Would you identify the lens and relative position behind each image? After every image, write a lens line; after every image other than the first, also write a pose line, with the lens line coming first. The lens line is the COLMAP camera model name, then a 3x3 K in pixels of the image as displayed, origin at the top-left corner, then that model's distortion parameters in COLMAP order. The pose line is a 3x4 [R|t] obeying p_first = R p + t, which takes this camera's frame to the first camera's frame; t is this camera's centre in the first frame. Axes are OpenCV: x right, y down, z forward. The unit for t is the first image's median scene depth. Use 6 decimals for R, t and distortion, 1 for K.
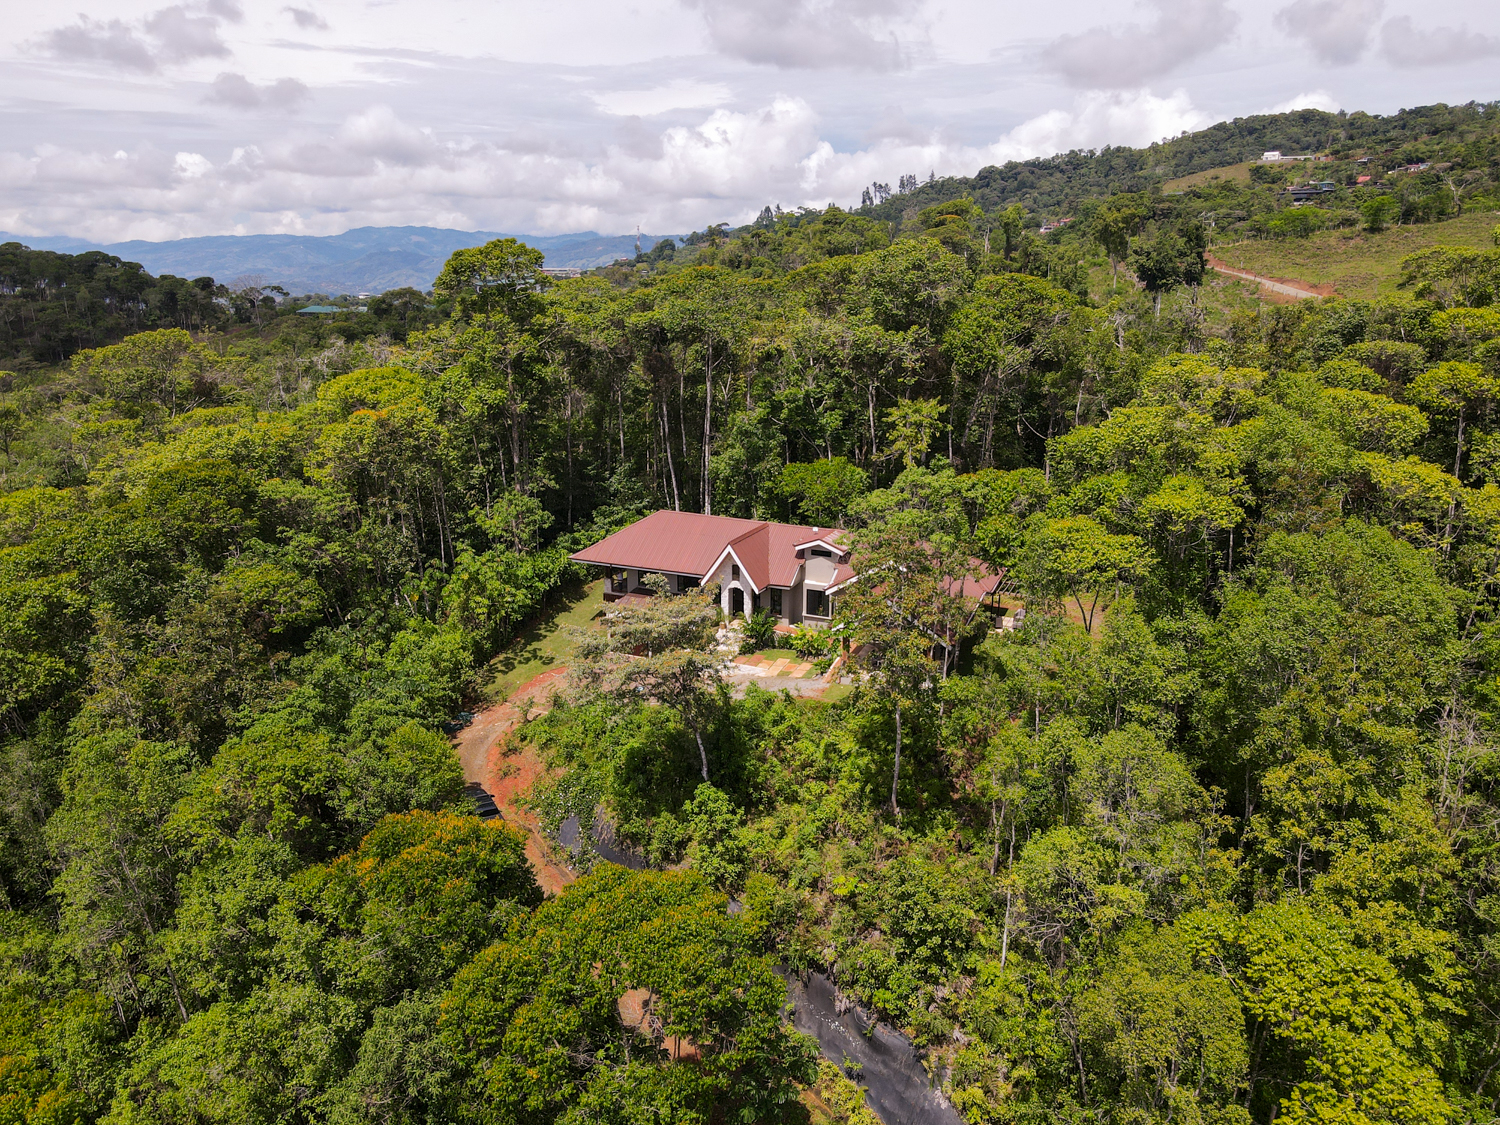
lens RADIAL K [[1094.4, 0, 752.7], [0, 1094.4, 565.0], [0, 0, 1]] dist [0.021131, -0.002421]
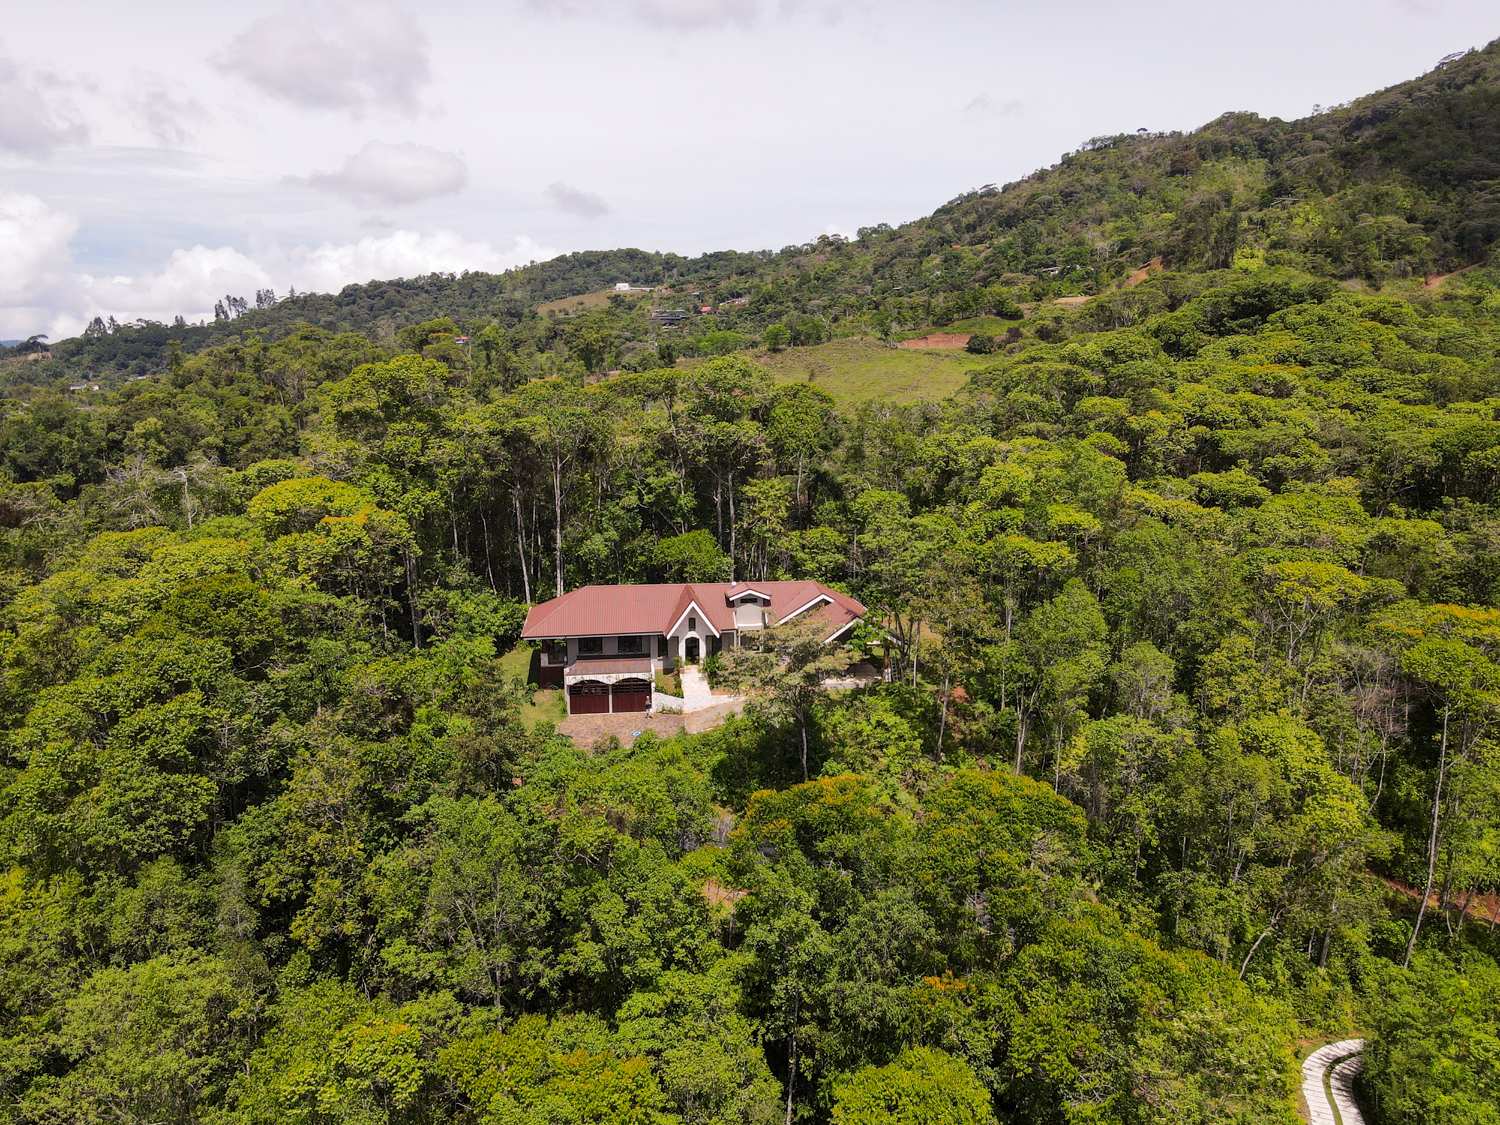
lens RADIAL K [[1095.8, 0, 750.0], [0, 1095.8, 562.5], [0, 0, 1]] dist [-0.003141, 0.035221]
pose [[0.847633, -0.096215, 0.521786, -0.498582], [0.148737, 0.987079, -0.059608, 0.018158], [-0.509308, 0.128135, 0.850992, -0.063184]]
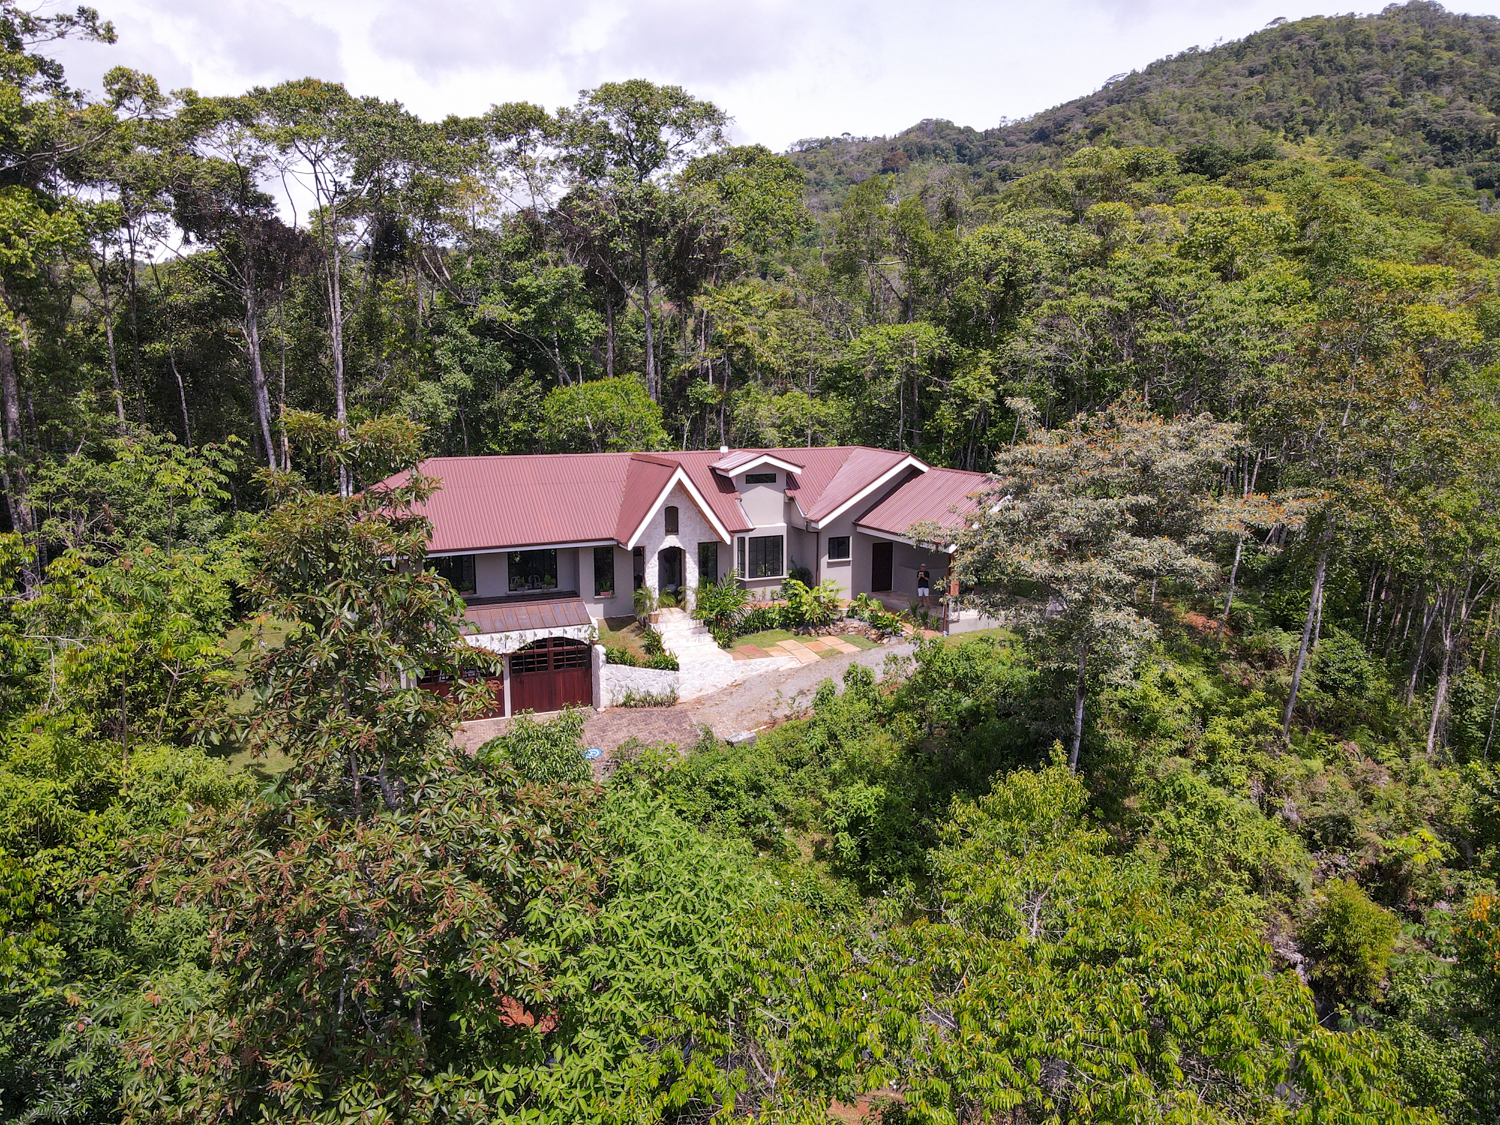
lens RADIAL K [[1090.9, 0, 754.7], [0, 1090.9, 565.1], [0, 0, 1]] dist [0.001745, 0.036974]
pose [[0.676122, -0.127689, 0.725640, -0.351706], [0.206099, 0.978329, -0.019880, 0.043688], [-0.707377, 0.162995, 0.687787, 0.481815]]
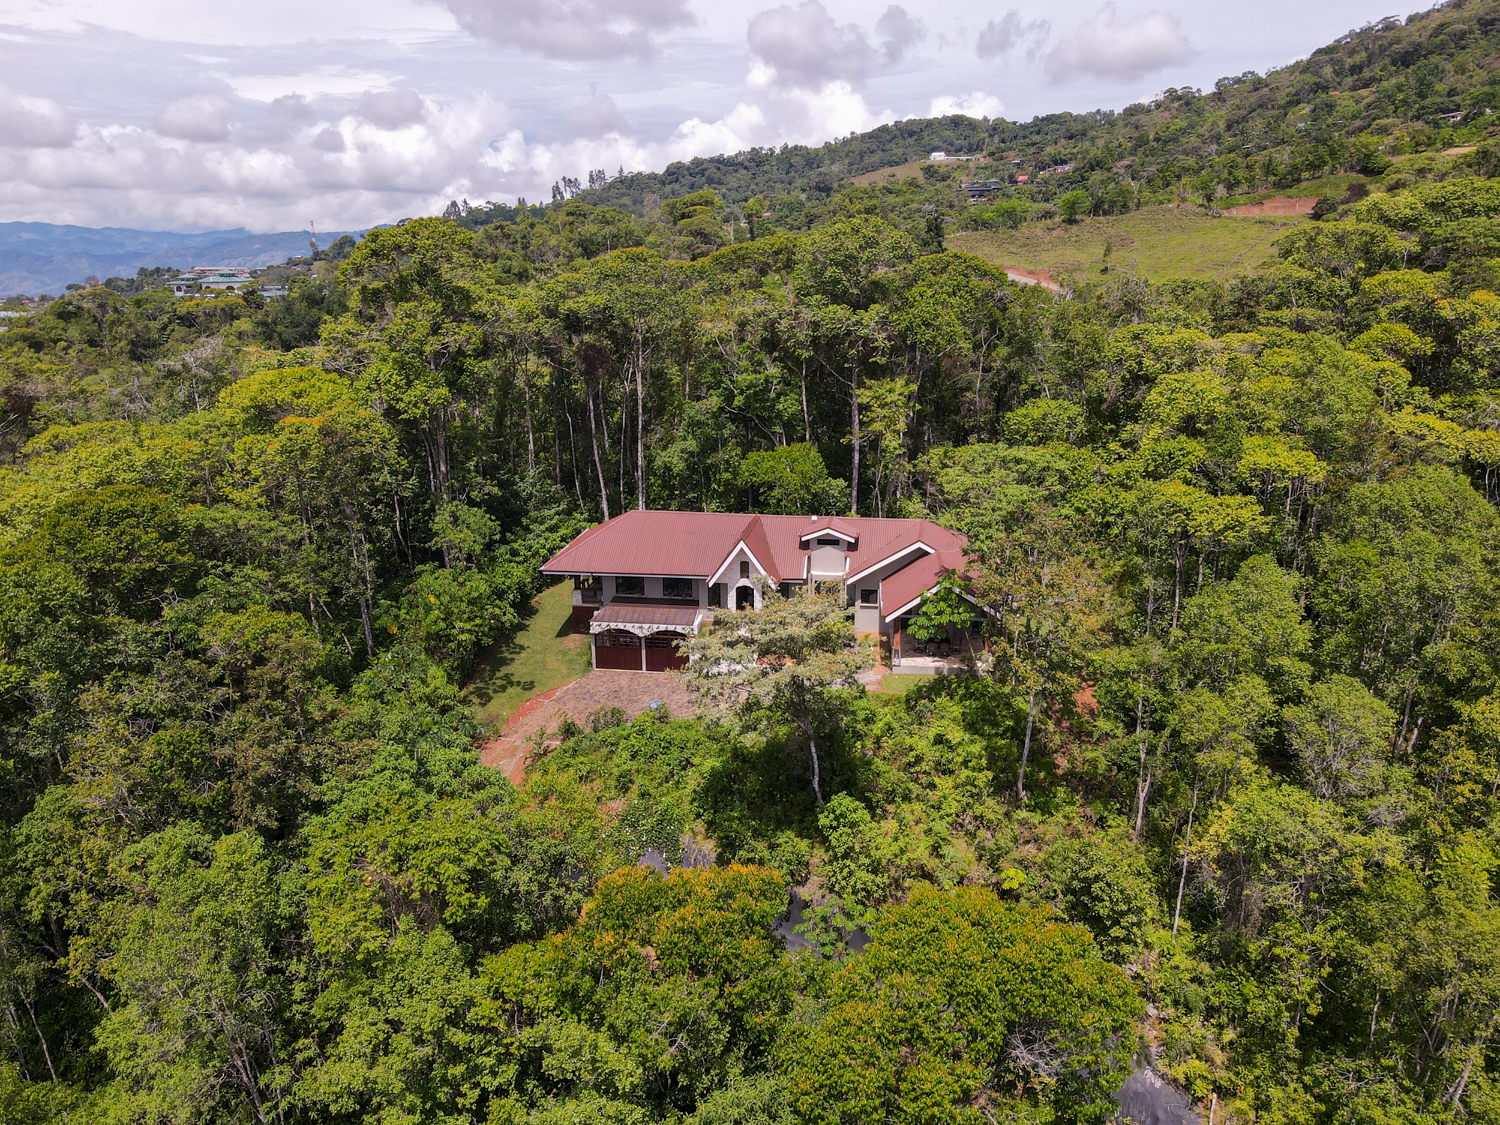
lens RADIAL K [[1094.4, 0, 752.7], [0, 1094.4, 565.0], [0, 0, 1]] dist [0.021131, -0.002421]
pose [[0.962405, -0.083673, 0.258411, -0.213345], [0.082789, 0.996464, 0.014321, -0.008366], [-0.258695, 0.007611, 0.965929, 0.075398]]
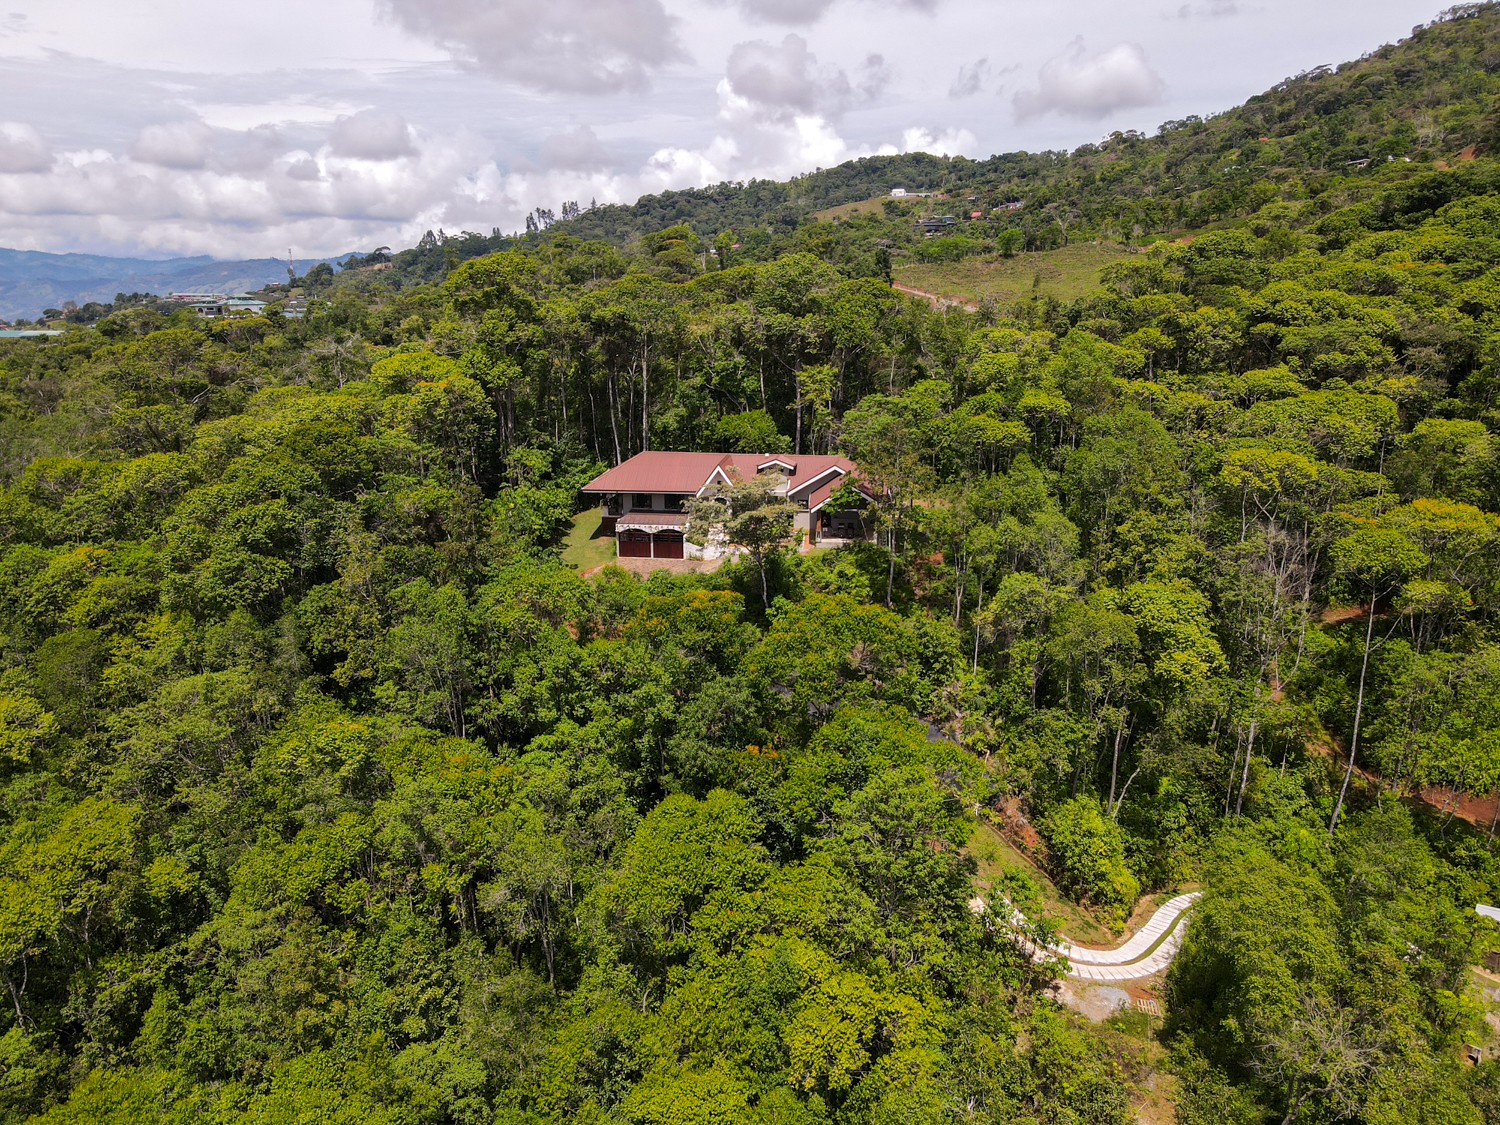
lens RADIAL K [[1090.9, 0, 754.7], [0, 1090.9, 565.1], [0, 0, 1]] dist [0.001745, 0.036974]
pose [[0.954109, -0.078389, 0.289018, -0.328917], [0.084163, 0.996423, -0.007583, 0.103579], [-0.287390, 0.031560, 0.957293, -0.302617]]
